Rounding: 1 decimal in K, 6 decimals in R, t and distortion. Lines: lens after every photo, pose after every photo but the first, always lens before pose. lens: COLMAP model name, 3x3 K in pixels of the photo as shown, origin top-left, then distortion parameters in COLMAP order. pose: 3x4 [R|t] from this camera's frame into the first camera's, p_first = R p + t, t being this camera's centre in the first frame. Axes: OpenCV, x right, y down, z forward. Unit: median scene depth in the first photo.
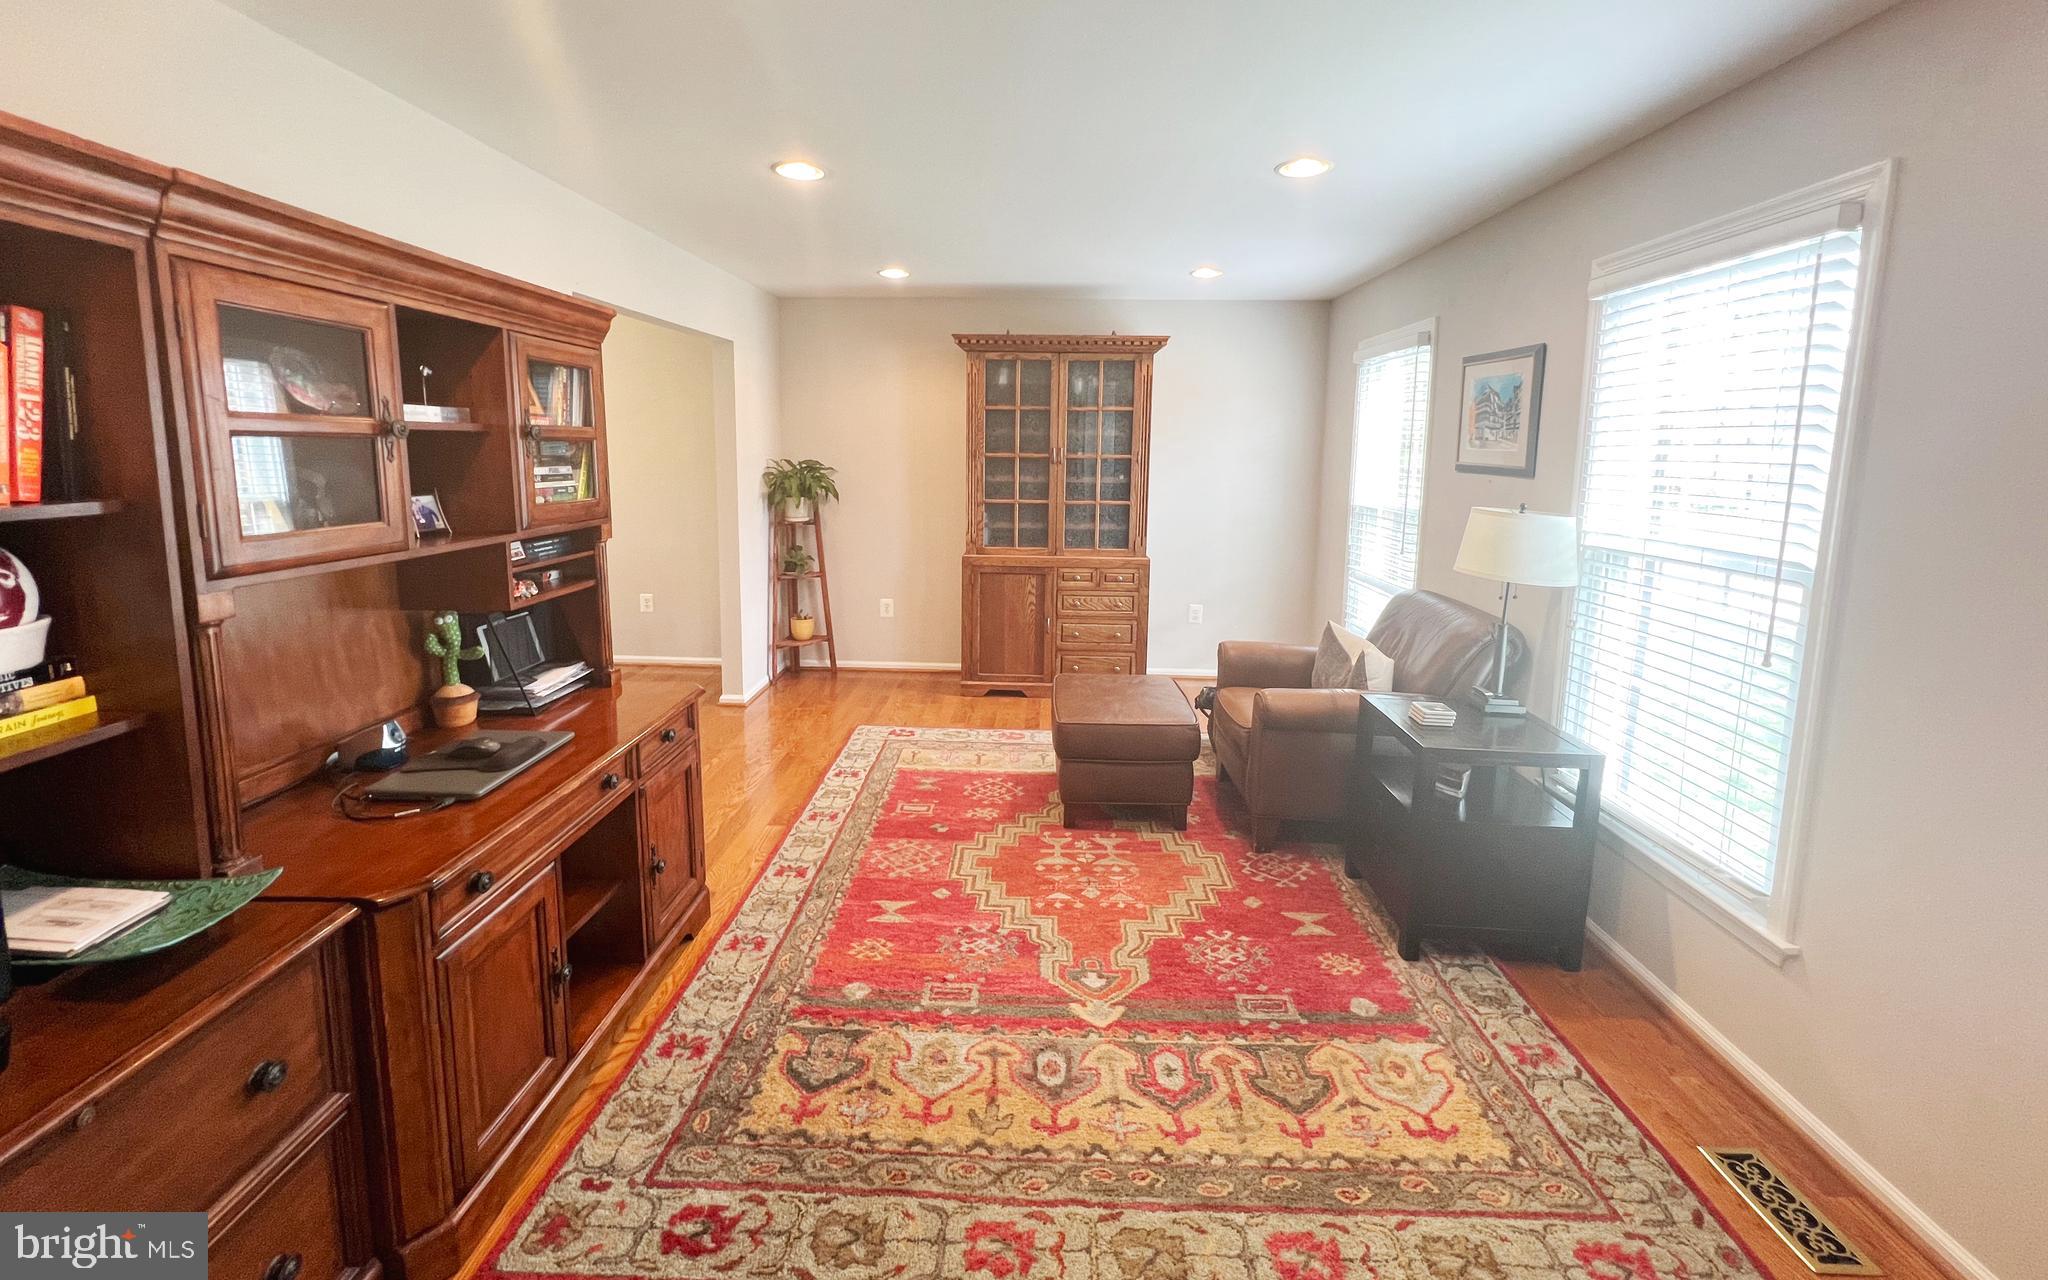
lens RADIAL K [[820.8, 0, 1025.1], [0, 820.8, 547.4], [0, 0, 1]] dist [-0.000185, 0.000284]
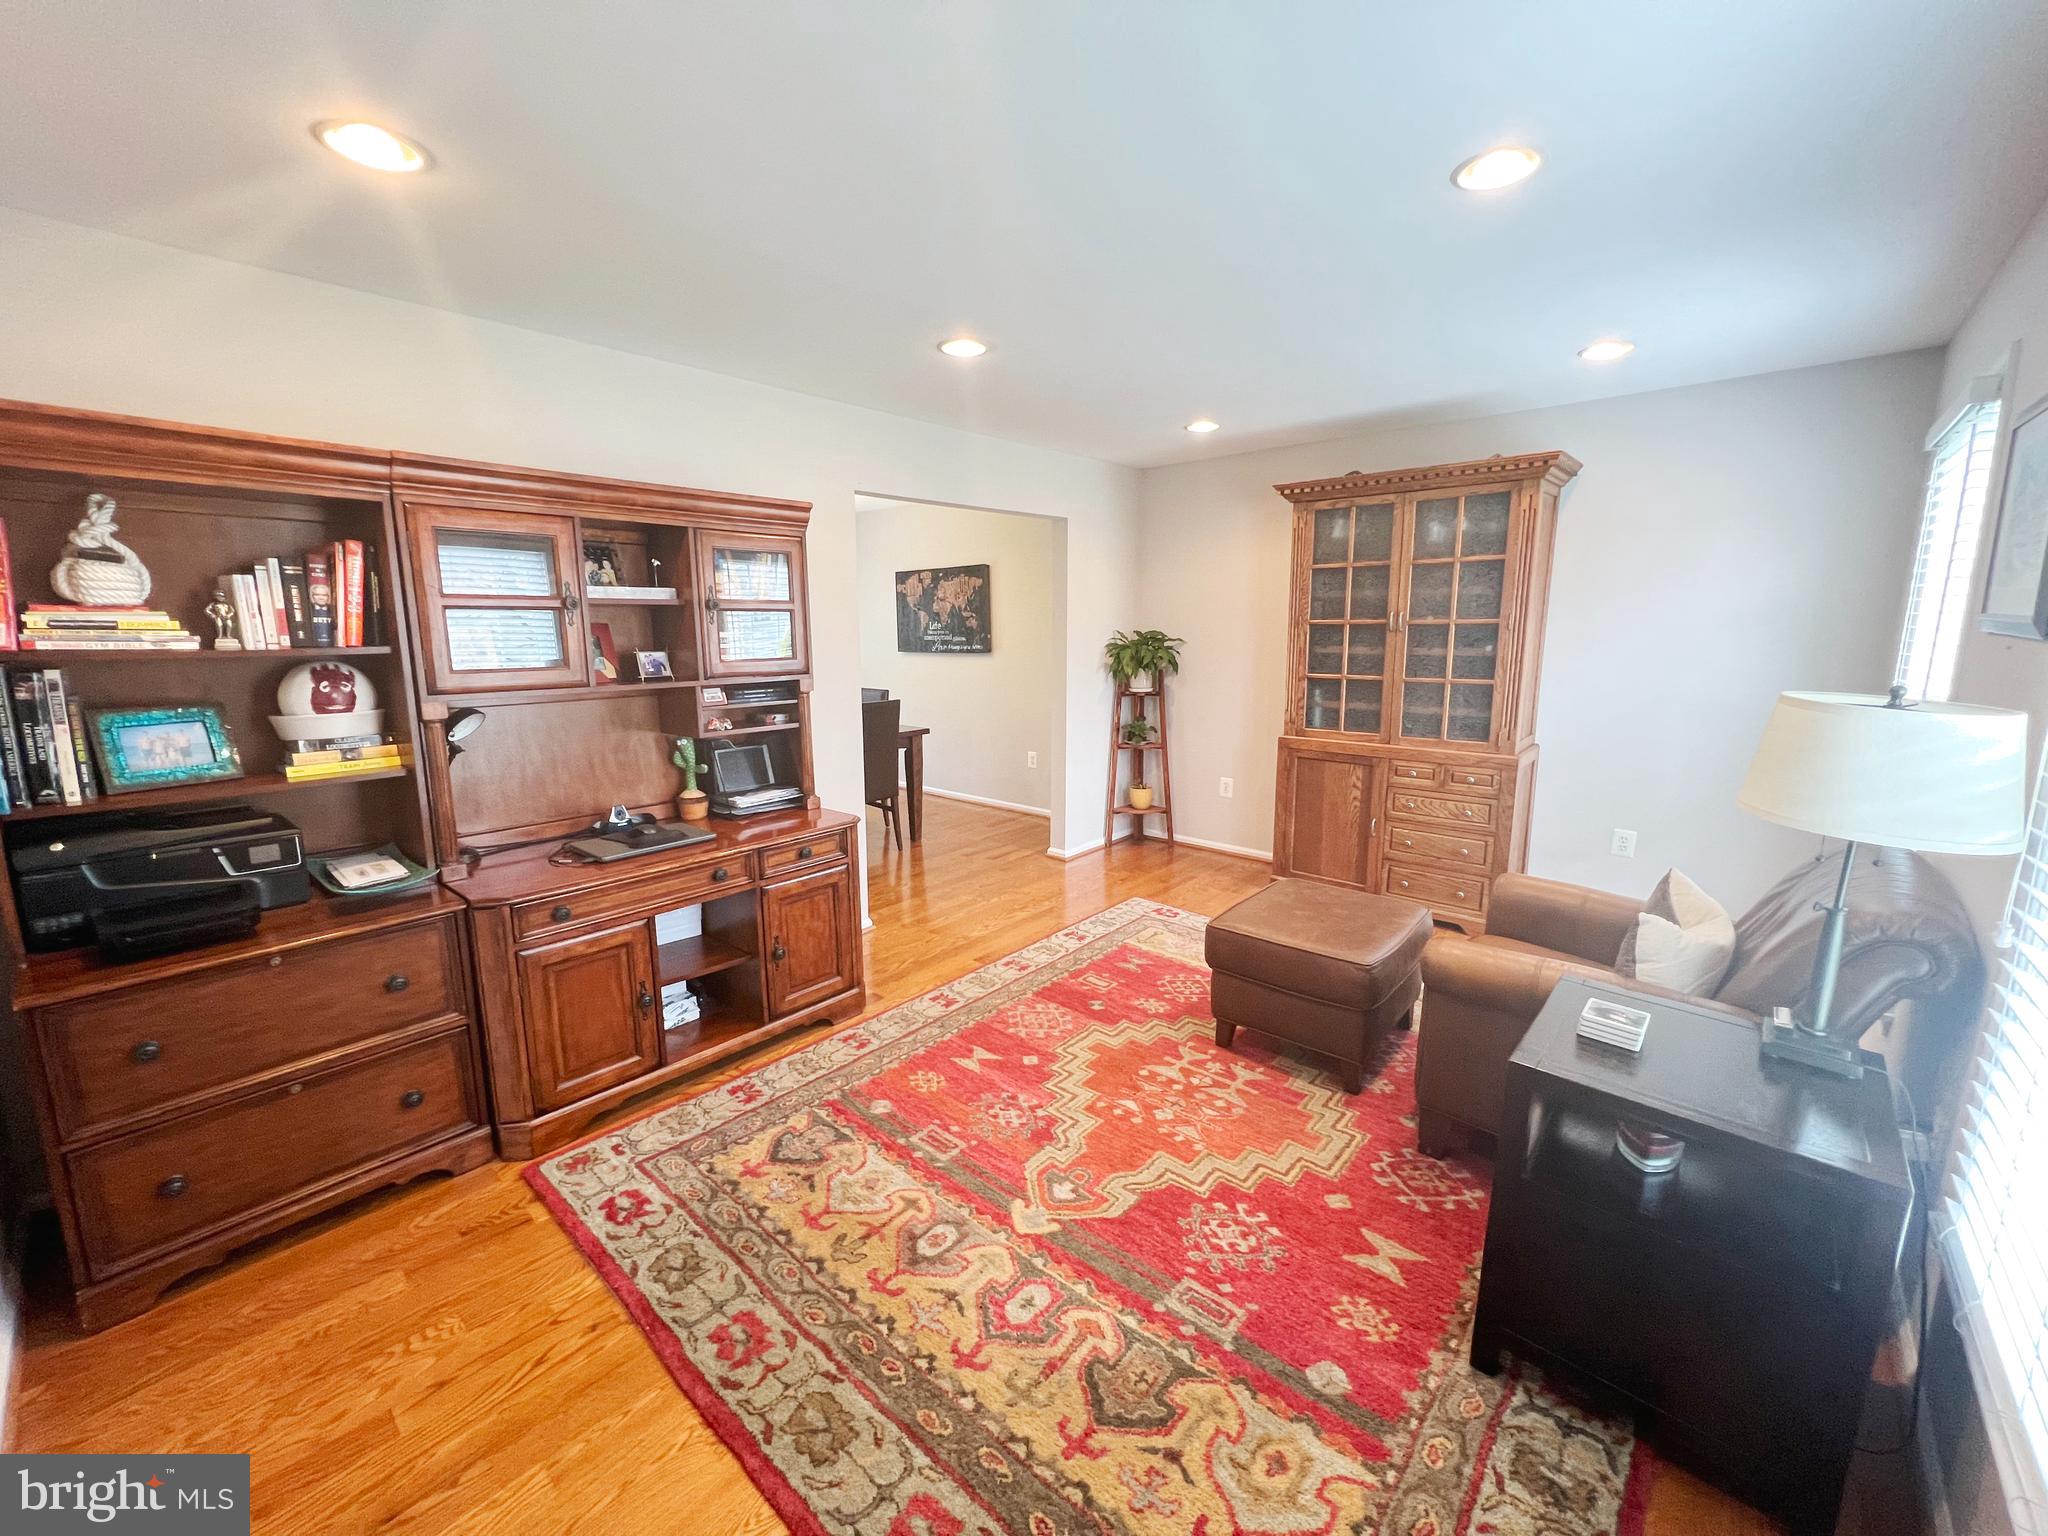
lens RADIAL K [[823.8, 0, 1023.3], [0, 823.8, 766.8], [0, 0, 1]] dist [0.000365, -0.000009]
pose [[0.765533, 0.093912, -0.636506, 0.573244], [-0.063052, 0.995478, 0.071043, -0.005965], [0.640300, -0.014252, 0.767993, 0.263454]]
